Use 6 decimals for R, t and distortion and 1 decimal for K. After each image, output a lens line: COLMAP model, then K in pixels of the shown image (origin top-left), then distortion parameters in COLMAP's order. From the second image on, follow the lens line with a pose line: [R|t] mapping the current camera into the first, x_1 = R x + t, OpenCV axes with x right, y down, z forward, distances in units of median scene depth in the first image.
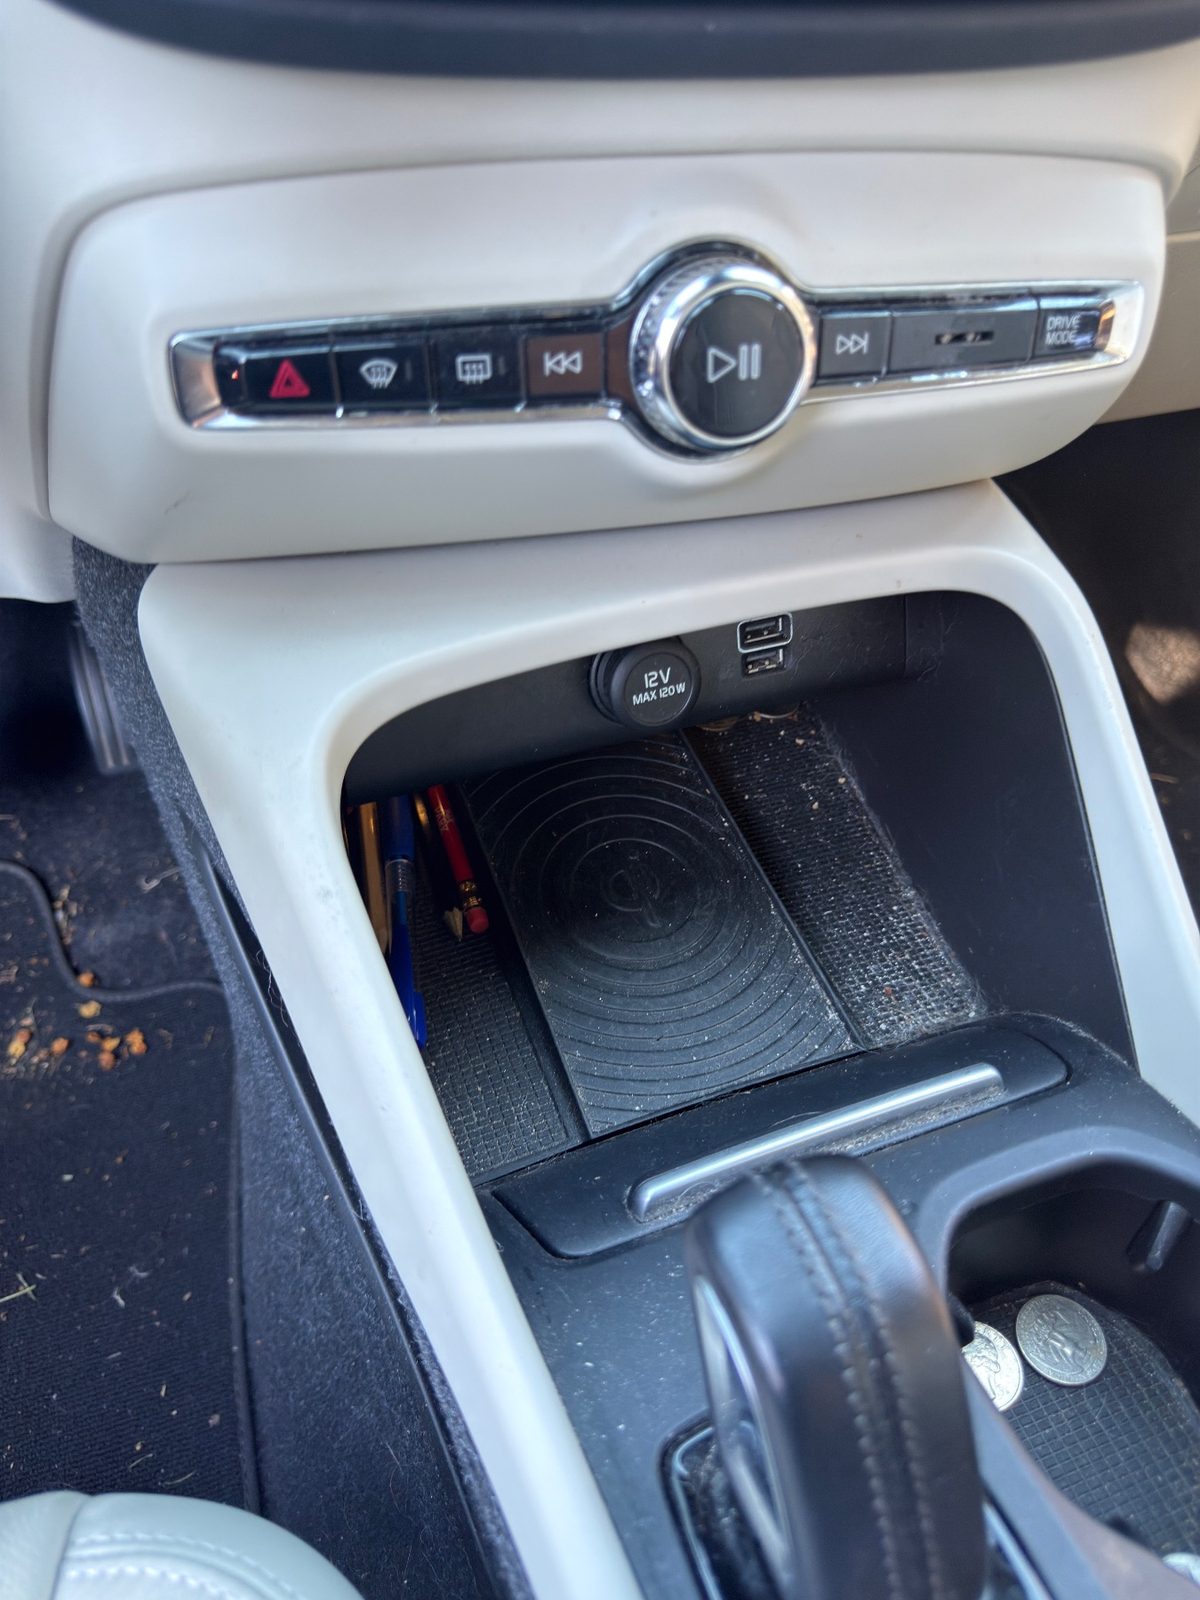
lens RADIAL K [[1111.5, 0, 610.7], [0, 1111.5, 801.6], [0, 0, 1]] dist [-0.033162, 0.005864]
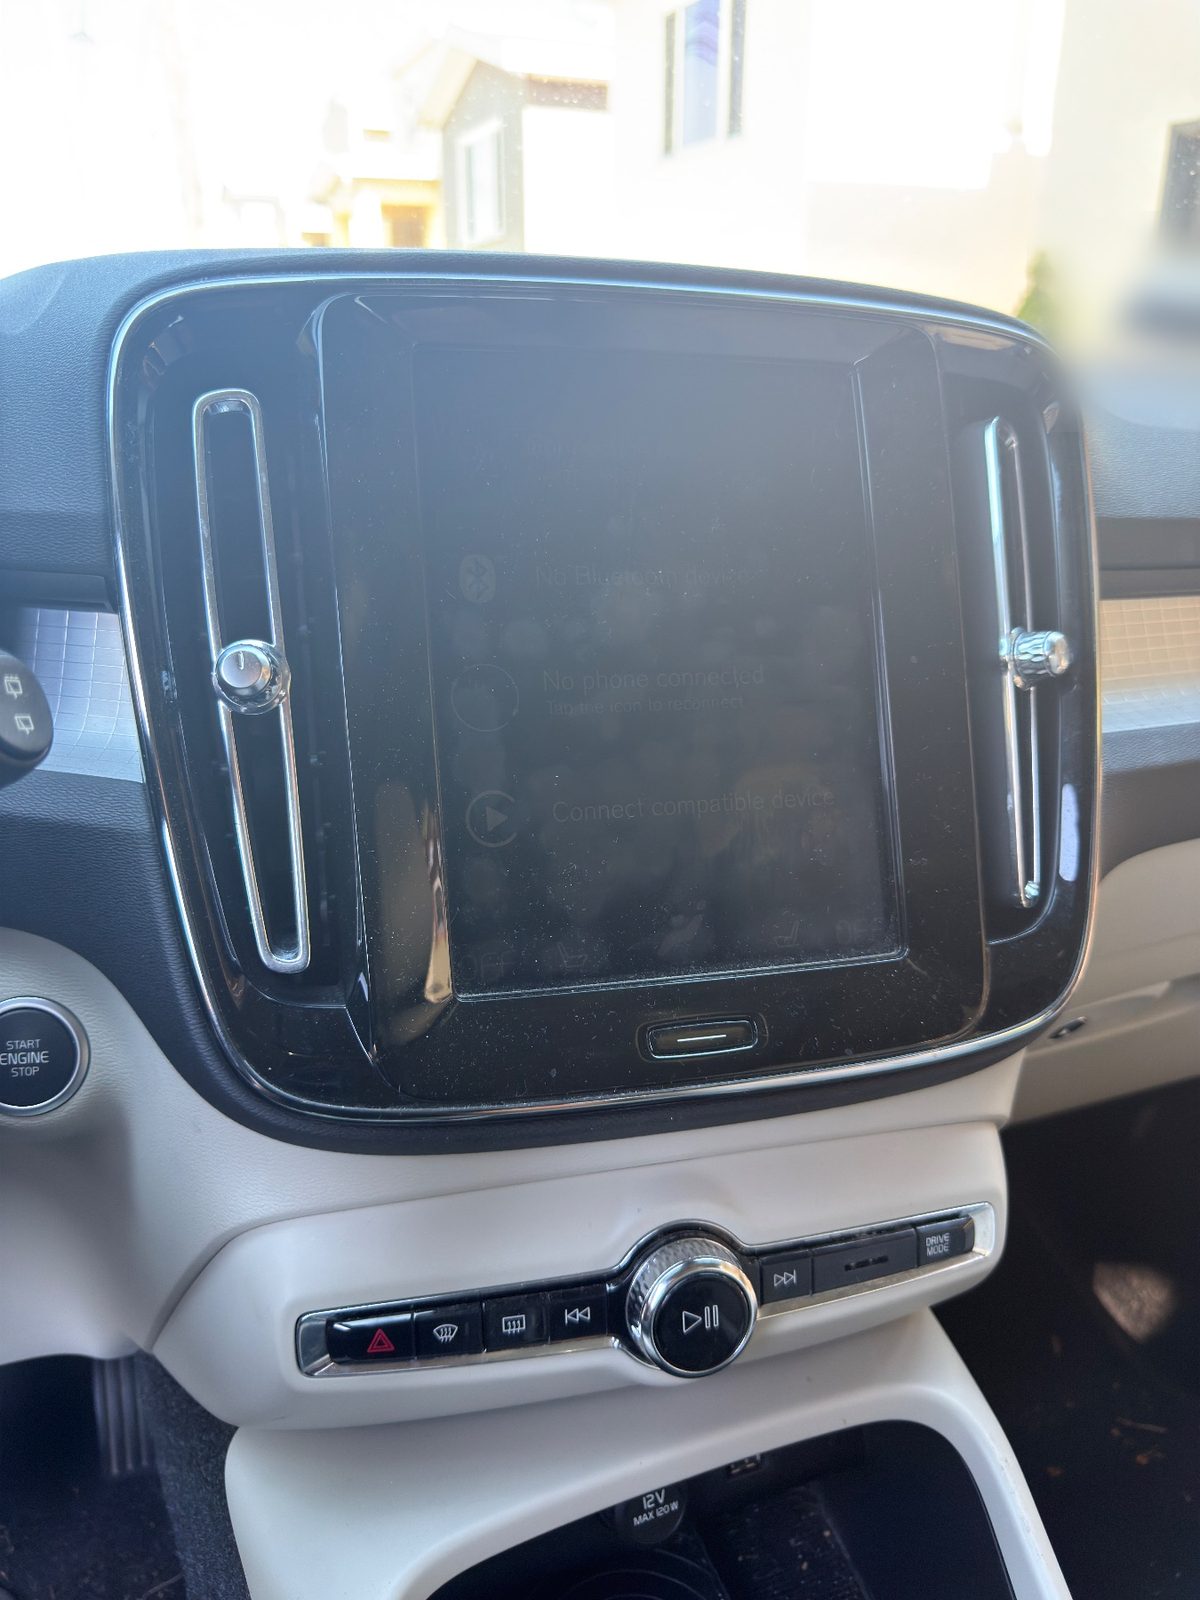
lens RADIAL K [[1111.5, 0, 610.7], [0, 1111.5, 801.6], [0, 0, 1]] dist [-0.033162, 0.005864]
pose [[0.999508, -0.023373, 0.020909, -0.014876], [0.030307, 0.891267, -0.452464, -0.327758], [-0.008060, 0.452876, 0.891537, -0.503374]]
